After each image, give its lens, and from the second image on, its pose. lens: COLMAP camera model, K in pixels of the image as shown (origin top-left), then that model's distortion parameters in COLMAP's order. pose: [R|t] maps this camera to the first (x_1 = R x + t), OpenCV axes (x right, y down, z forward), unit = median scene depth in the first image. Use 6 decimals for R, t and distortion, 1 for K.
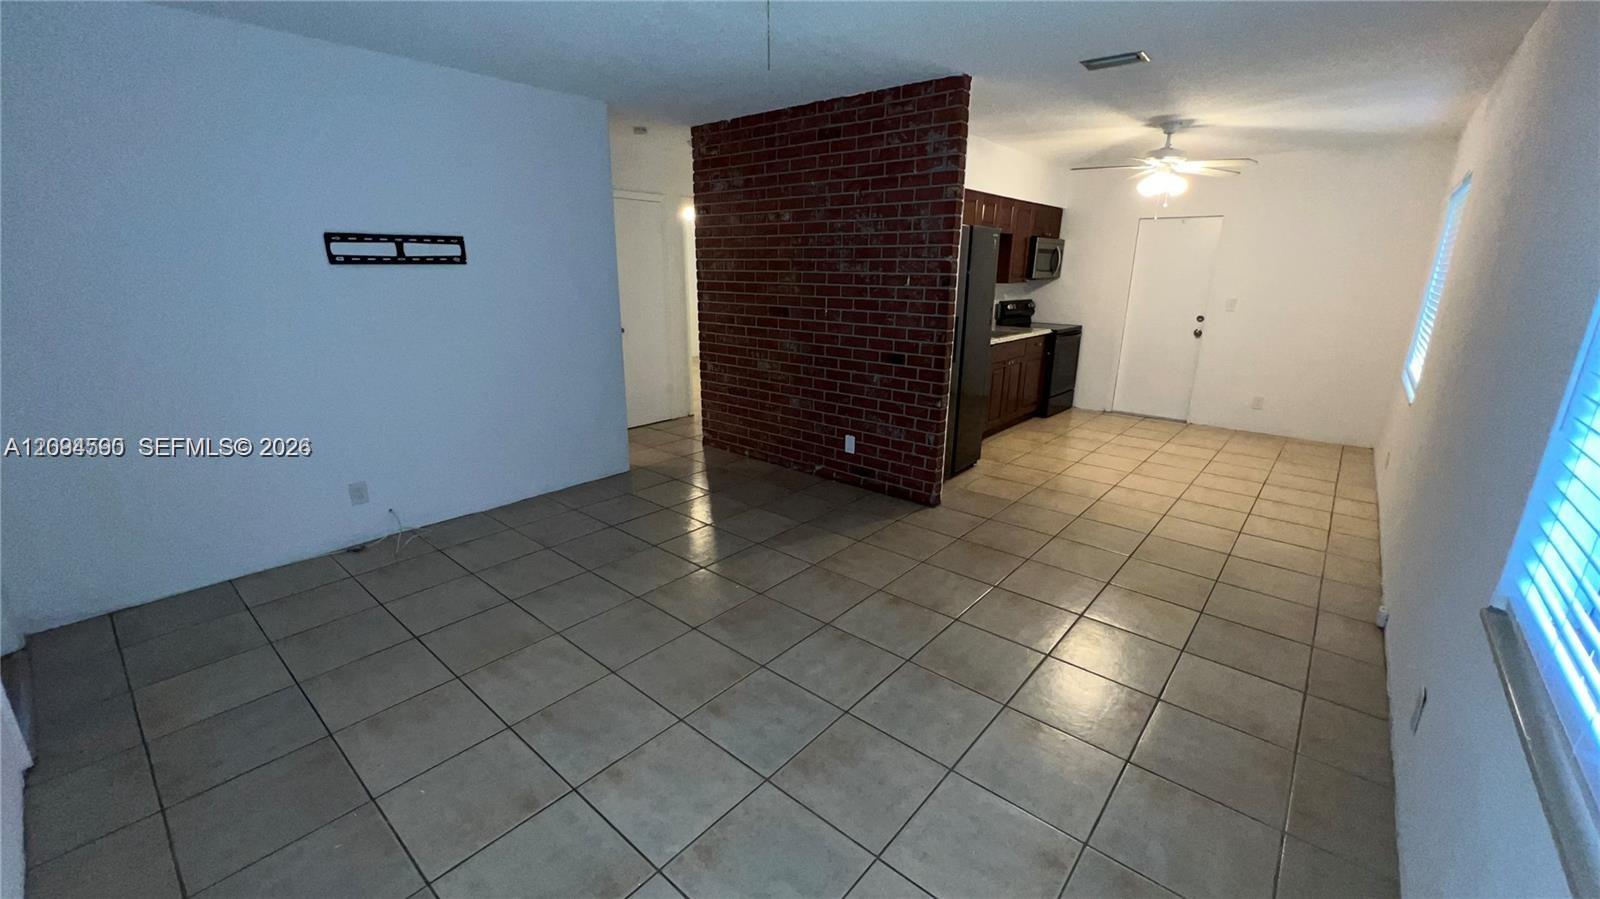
lens RADIAL K [[642.0, 0, 798.2], [0, 642.0, 448.1], [0, 0, 1]] dist [0.001789, -0.000393]
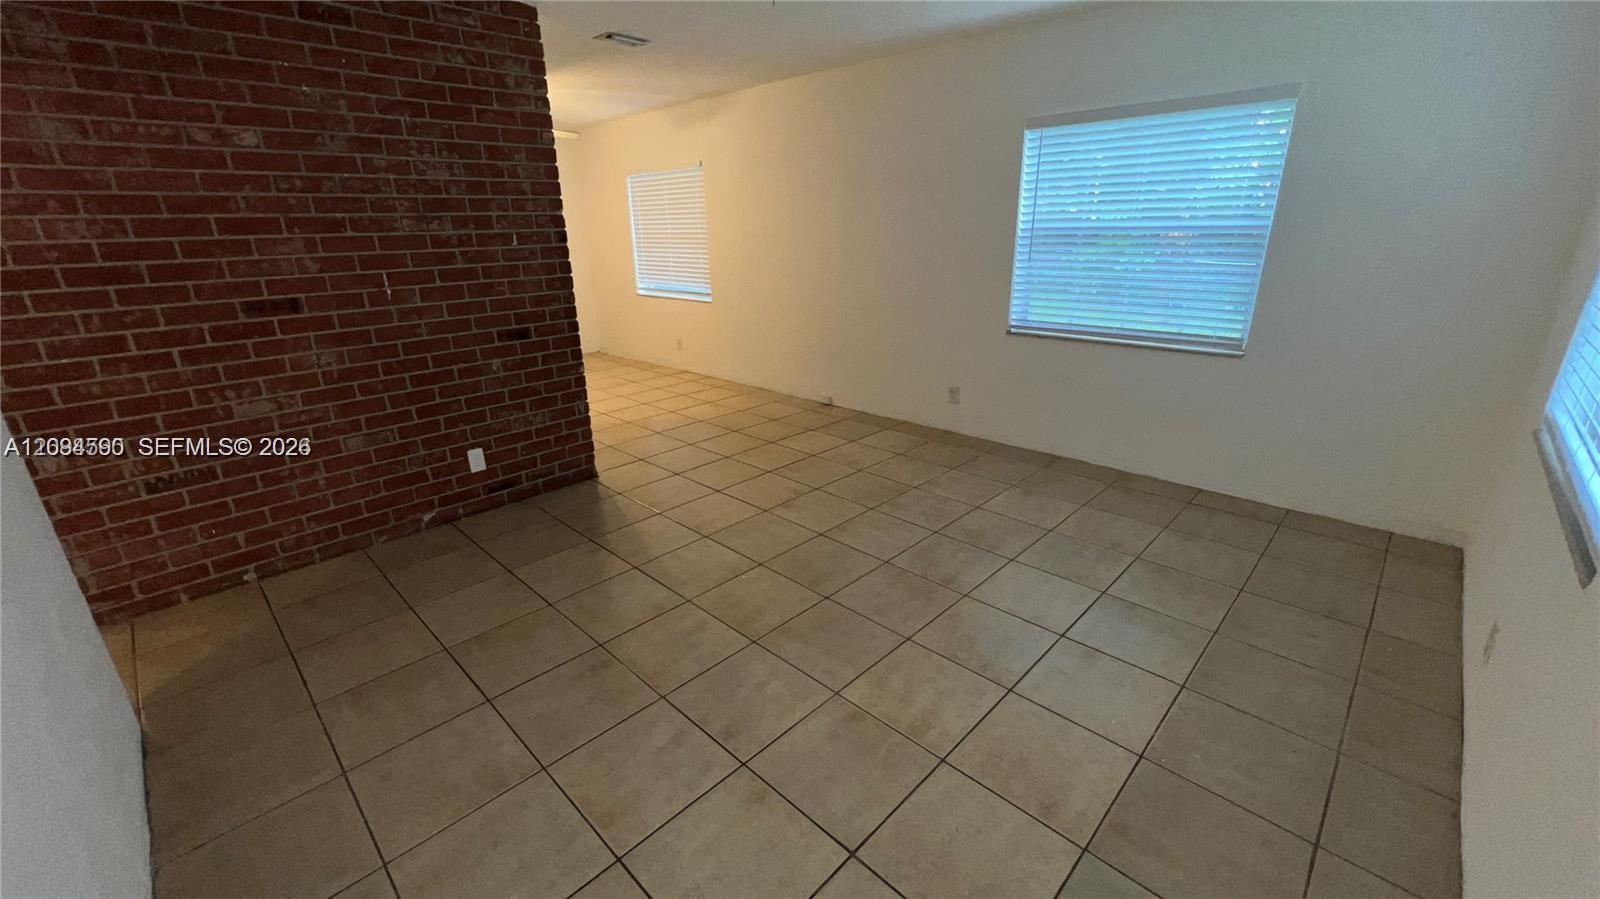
lens RADIAL K [[642.0, 0, 796.6], [0, 642.0, 447.9], [0, 0, 1]] dist [0.001789, -0.000393]
pose [[0.068343, -0.340792, 0.937651, -0.666758], [0.293787, 0.905050, 0.307529, -0.156723], [-0.953425, 0.254452, 0.161974, 0.556861]]
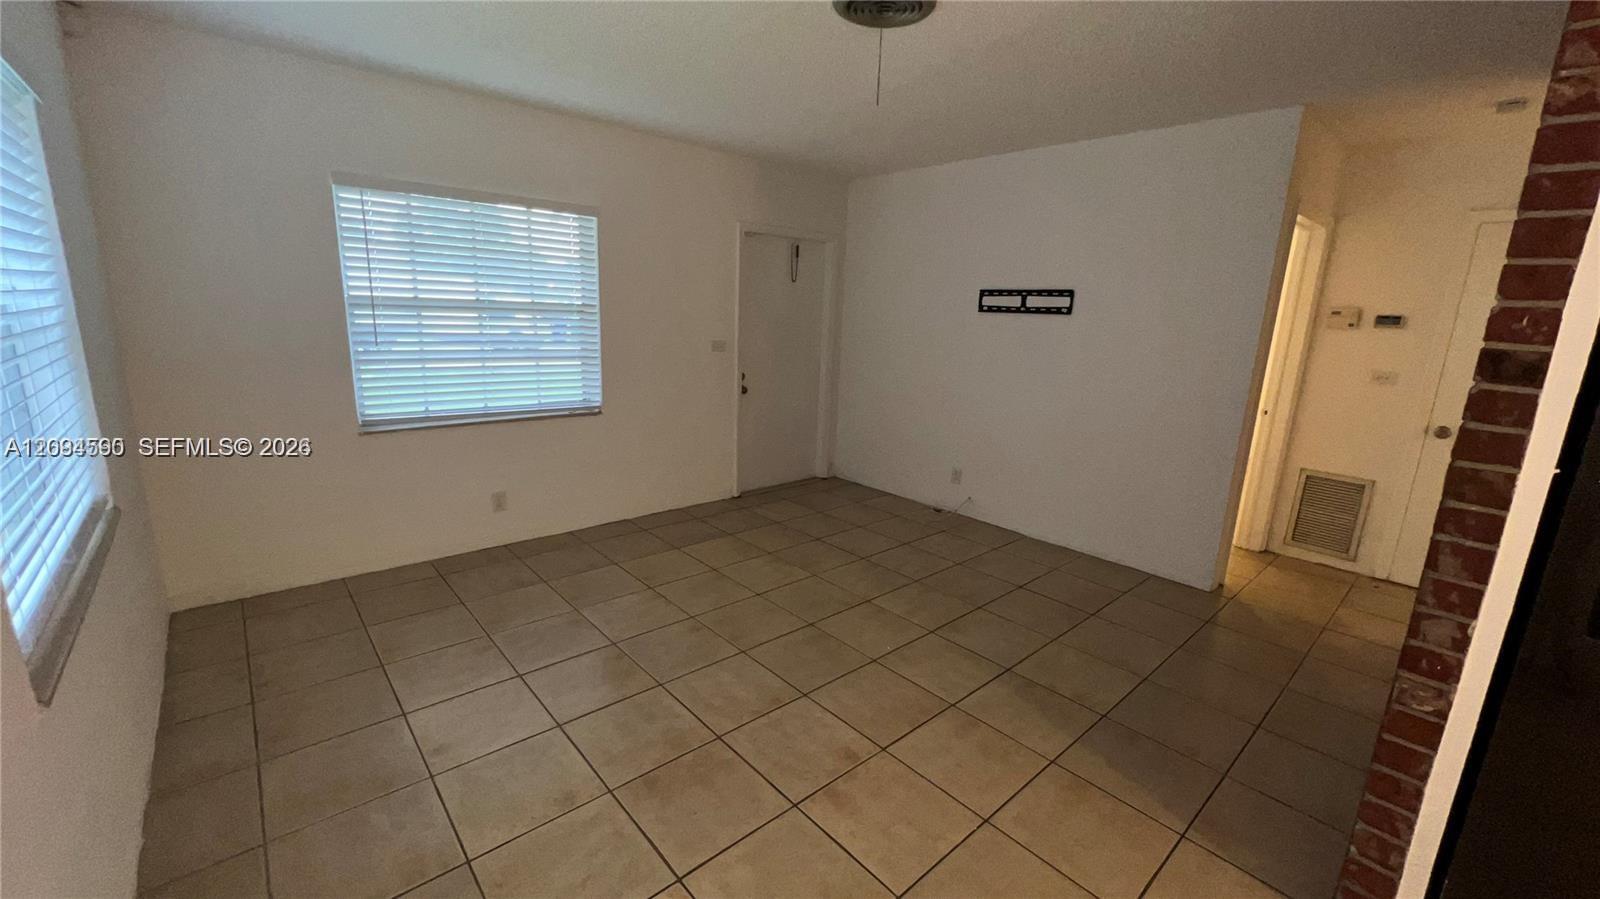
lens RADIAL K [[642.0, 0, 802.1], [0, 642.0, 451.0], [0, 0, 1]] dist [0.001789, -0.000393]
pose [[-0.128807, 0.208171, -0.969574, 0.578051], [-0.309608, 0.920404, 0.238745, -0.173130], [0.942100, 0.330940, -0.054103, 0.635287]]
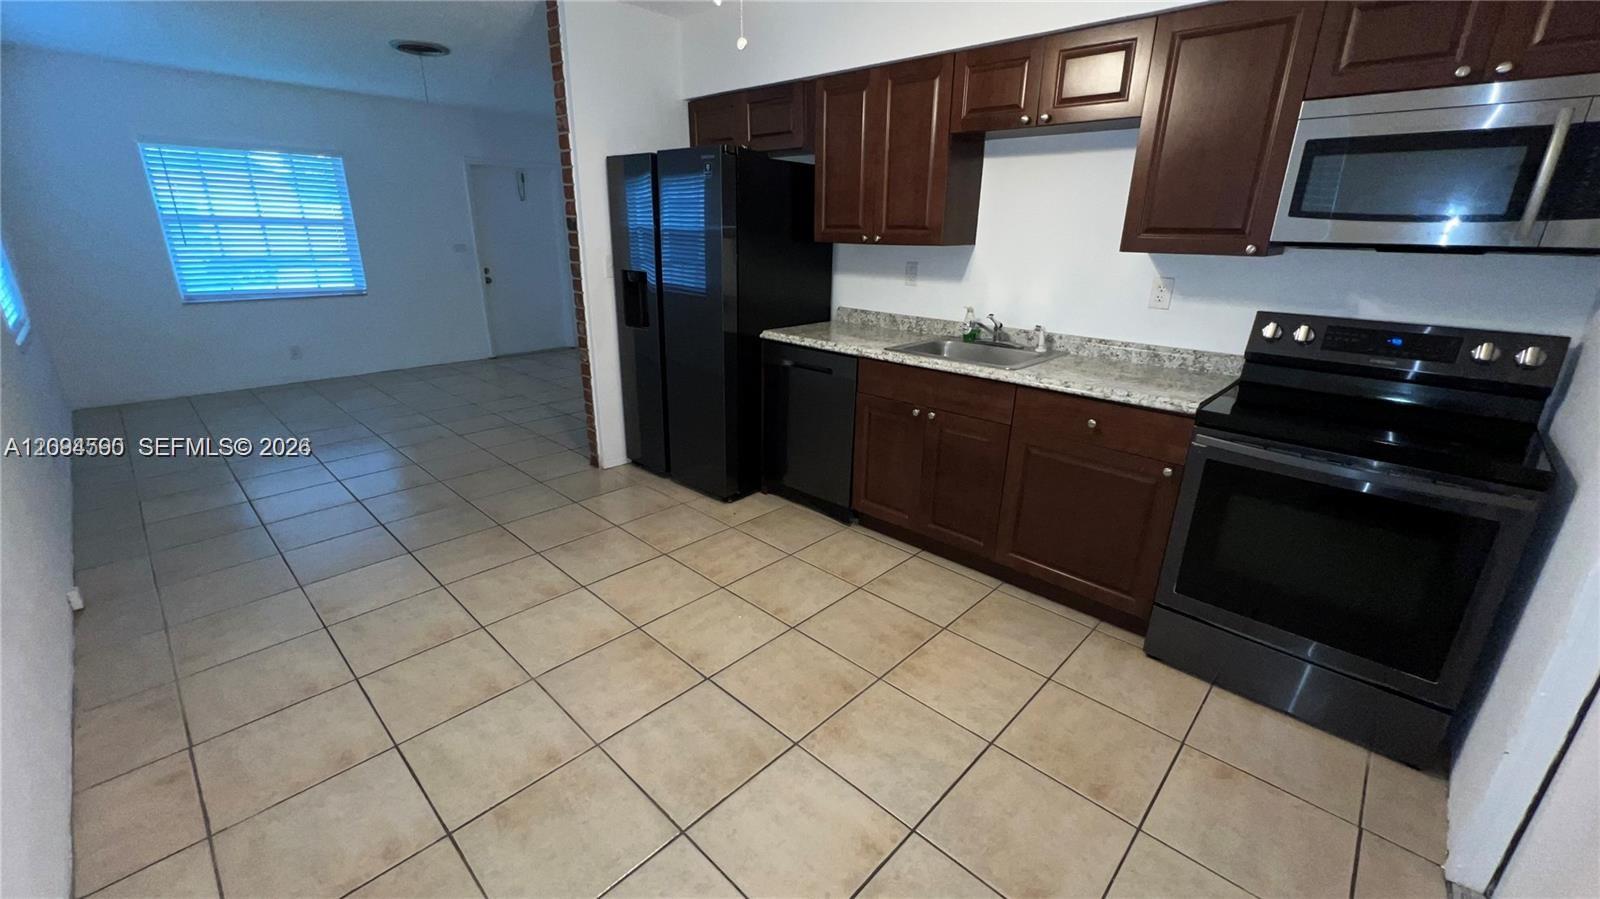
lens RADIAL K [[642.0, 0, 794.6], [0, 642.0, 450.6], [0, 0, 1]] dist [0.001789, -0.000393]
pose [[-0.046564, 0.316971, -0.947292, 1.118463], [-0.290485, 0.903041, 0.316443, -0.325425], [0.955746, 0.289909, 0.050026, 1.250784]]
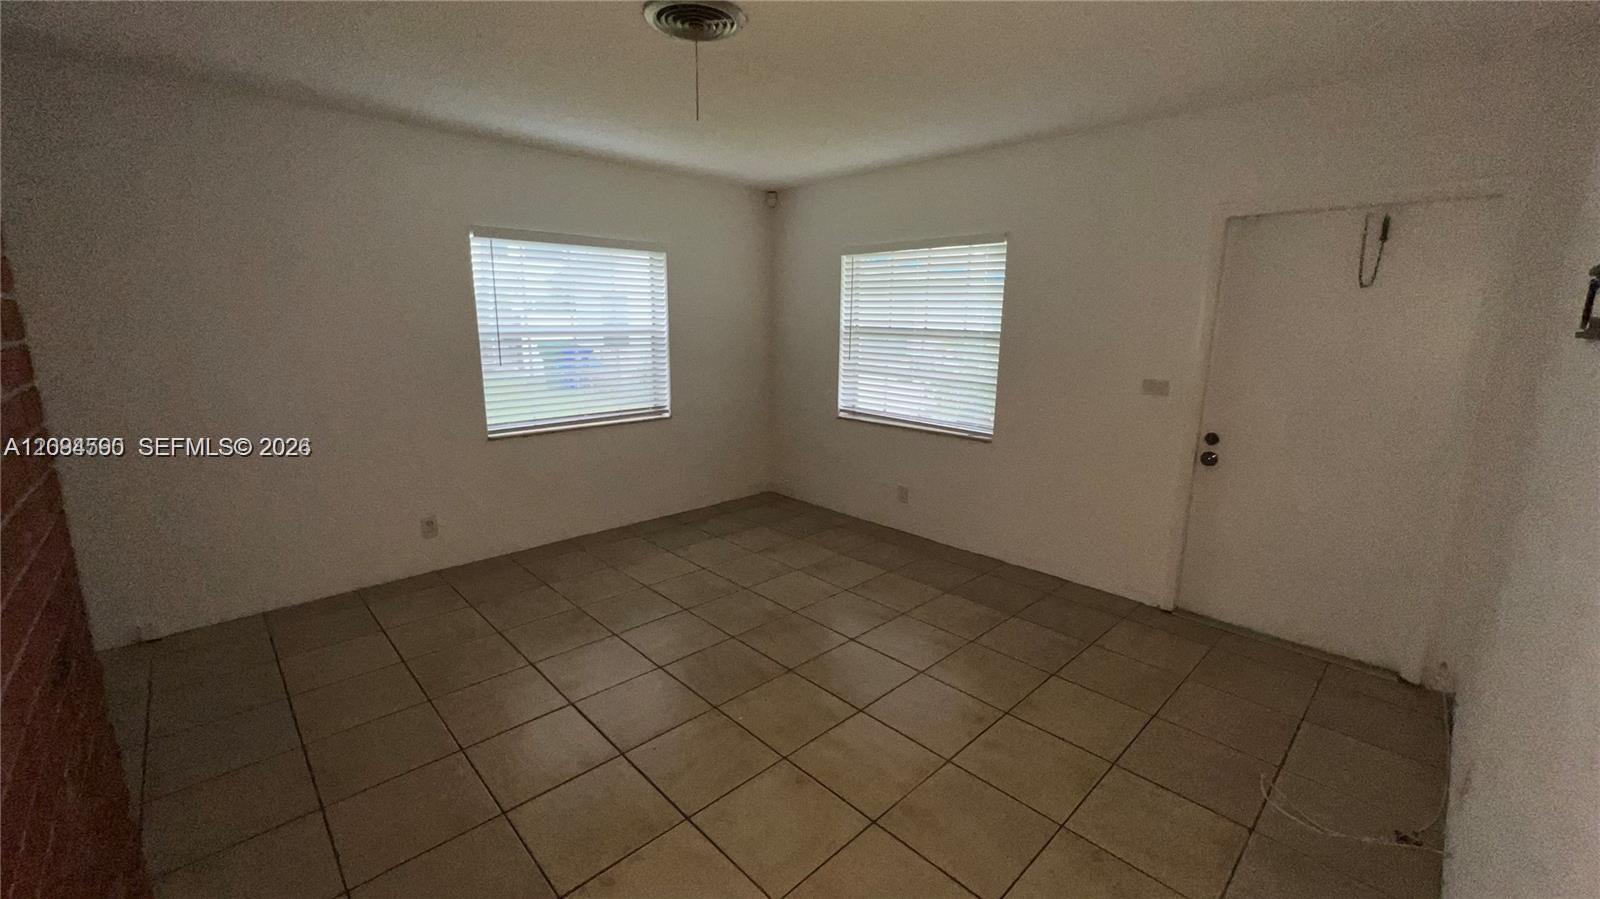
lens RADIAL K [[642.0, 0, 800.0], [0, 642.0, 443.7], [0, 0, 1]] dist [0.001789, -0.000393]
pose [[-0.995419, -0.035154, 0.088912, -0.171092], [0.008883, 0.891926, 0.452093, -0.333895], [-0.095196, 0.450812, -0.887528, 1.166501]]
